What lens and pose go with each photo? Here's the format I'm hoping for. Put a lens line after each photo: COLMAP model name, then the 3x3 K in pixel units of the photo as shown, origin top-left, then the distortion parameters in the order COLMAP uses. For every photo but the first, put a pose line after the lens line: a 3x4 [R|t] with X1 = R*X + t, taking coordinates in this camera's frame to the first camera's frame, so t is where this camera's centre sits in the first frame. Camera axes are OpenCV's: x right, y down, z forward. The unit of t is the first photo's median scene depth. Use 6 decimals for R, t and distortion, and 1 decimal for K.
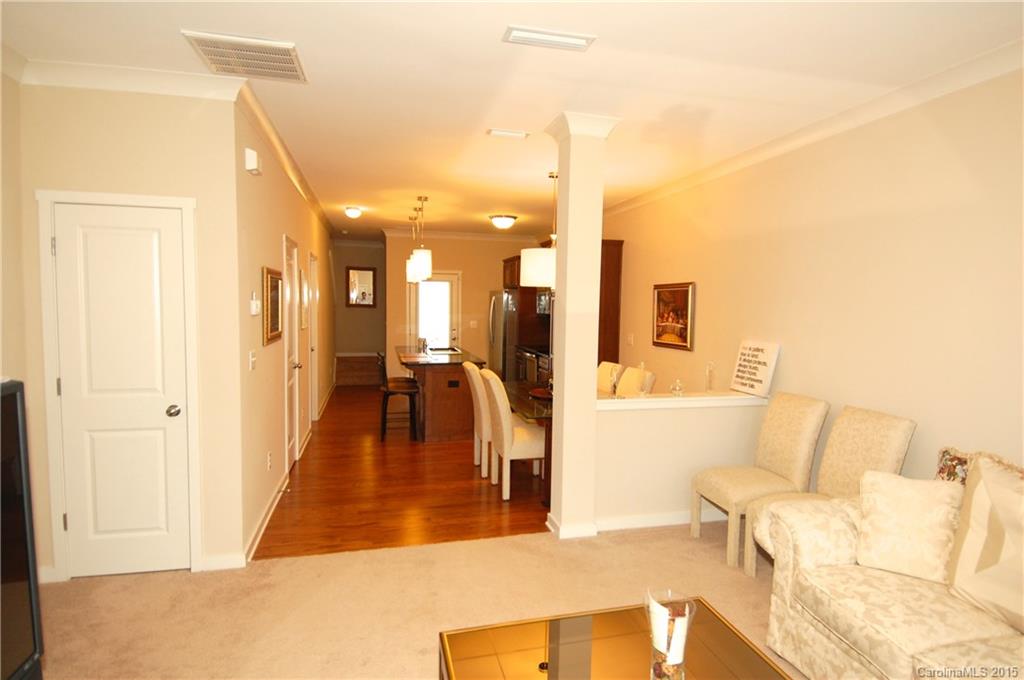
lens RADIAL K [[555.8, 0, 524.4], [0, 555.8, 342.8], [0, 0, 1]] dist [0.054636, -0.058049]
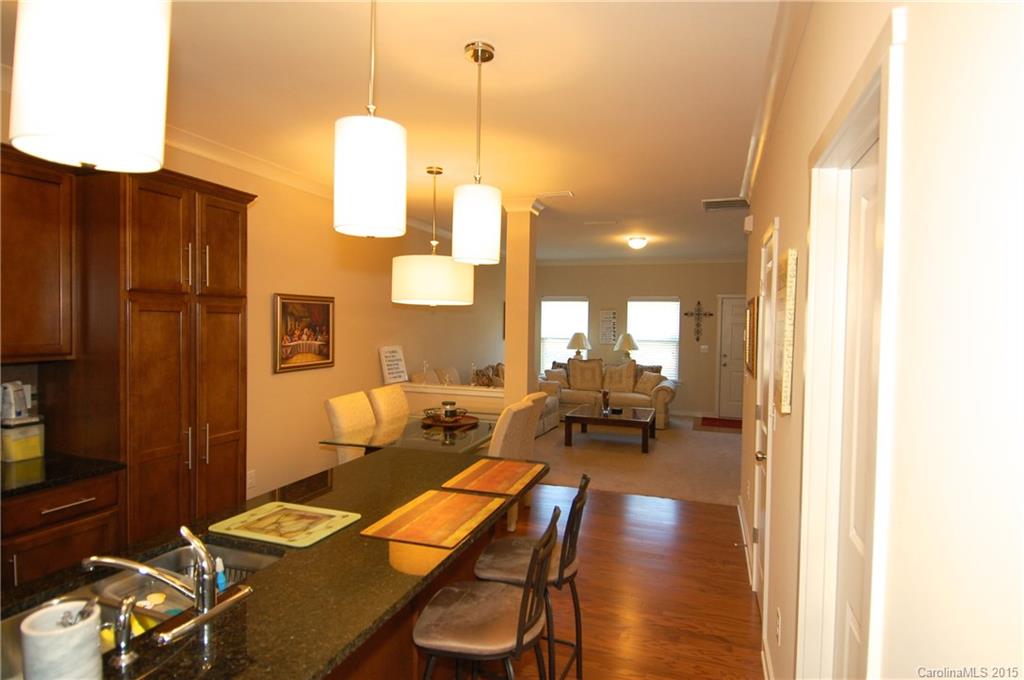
lens RADIAL K [[555.8, 0, 524.4], [0, 555.8, 342.8], [0, 0, 1]] dist [0.054636, -0.058049]
pose [[-0.837918, -0.049762, 0.543523, -0.507081], [0.008089, 0.994593, 0.103530, -0.123037], [-0.545736, 0.091146, -0.832985, 1.582726]]
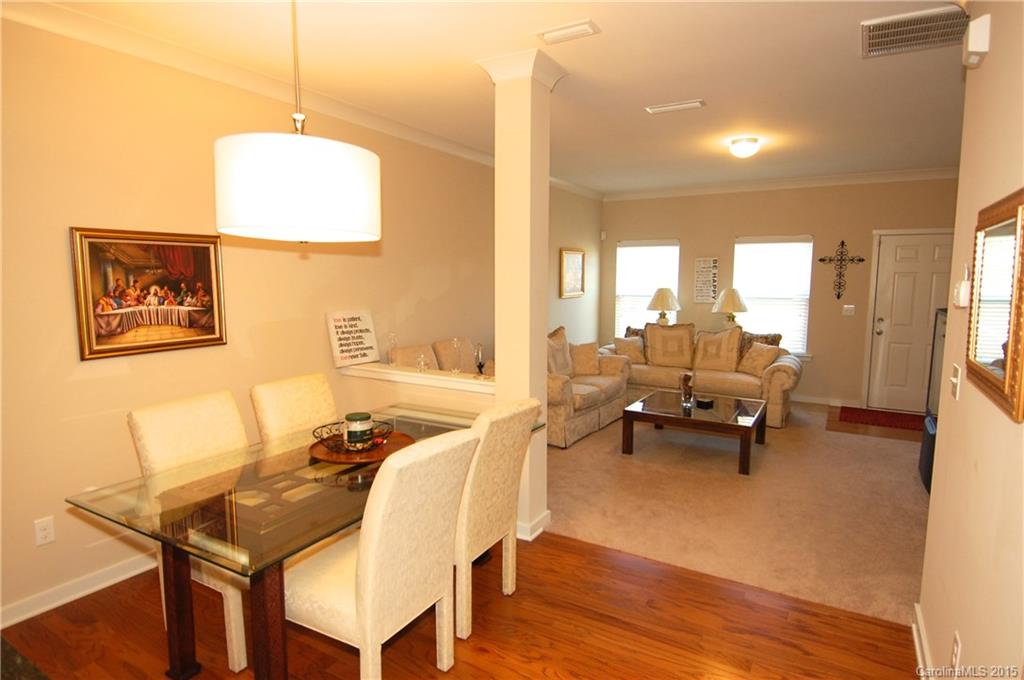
lens RADIAL K [[555.8, 0, 524.4], [0, 555.8, 342.8], [0, 0, 1]] dist [0.054636, -0.058049]
pose [[-0.710891, -0.101814, 0.695894, -0.383474], [0.033033, 0.983541, 0.177643, -0.087623], [-0.702526, 0.149272, -0.695827, 1.166487]]
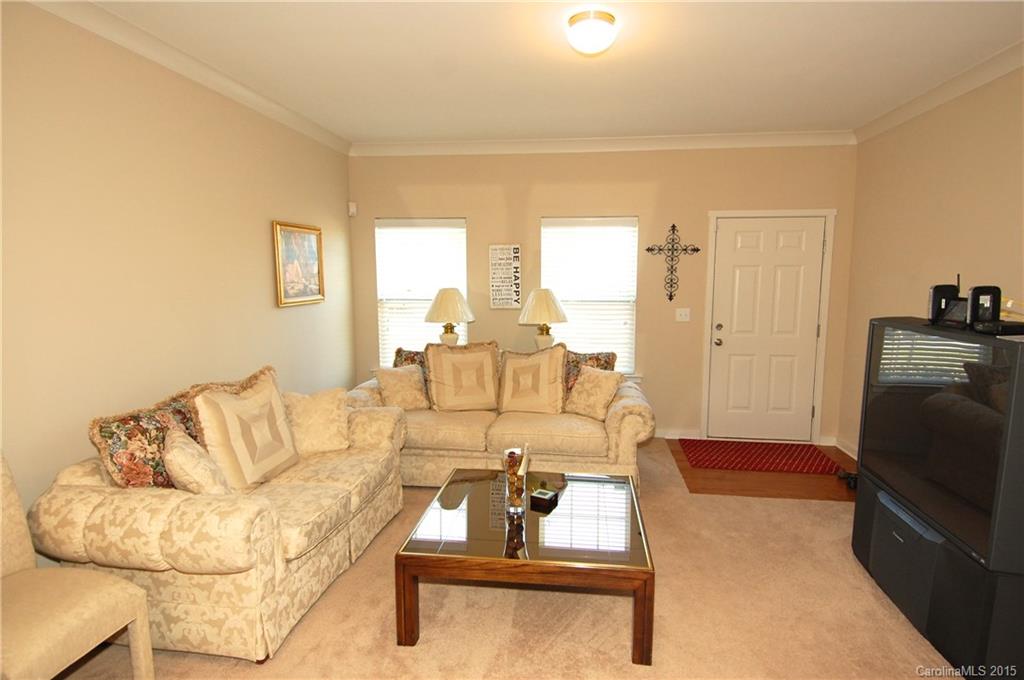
lens RADIAL K [[555.8, 0, 524.4], [0, 555.8, 342.8], [0, 0, 1]] dist [0.054636, -0.058049]
pose [[-0.931082, -0.062729, 0.359377, -0.107406], [0.008014, 0.981351, 0.192058, -0.051749], [-0.364722, 0.181702, -0.913215, 0.755681]]
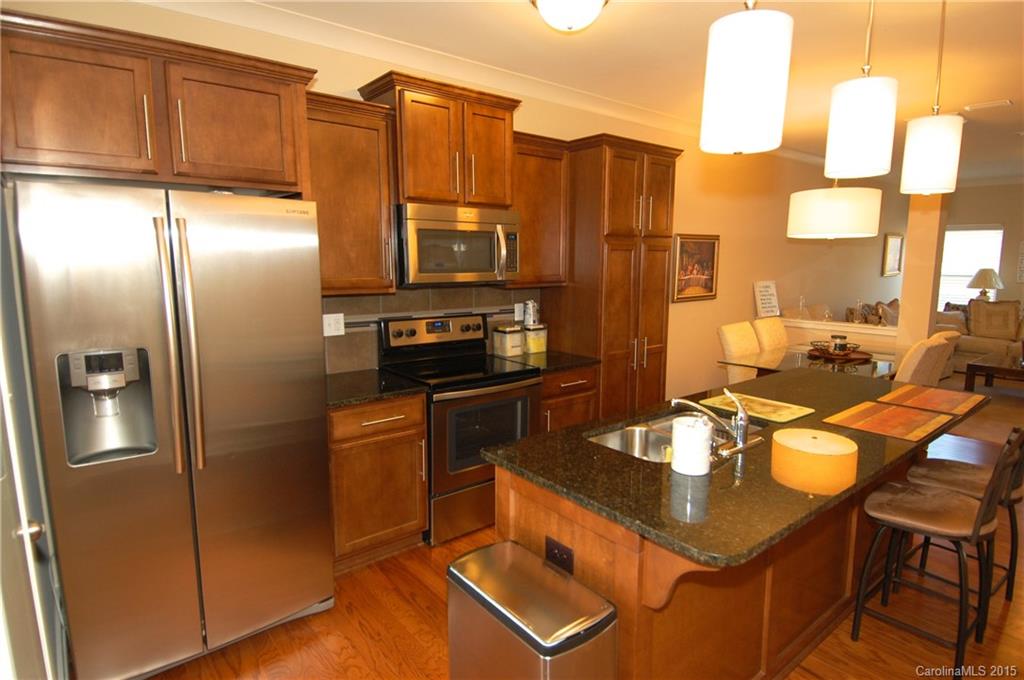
lens RADIAL K [[555.8, 0, 524.4], [0, 555.8, 342.8], [0, 0, 1]] dist [0.054636, -0.058049]
pose [[-0.421947, -0.150635, 0.894019, -0.523616], [0.054561, 0.980094, 0.190889, -0.126879], [-0.904977, 0.129324, -0.405329, 1.737421]]
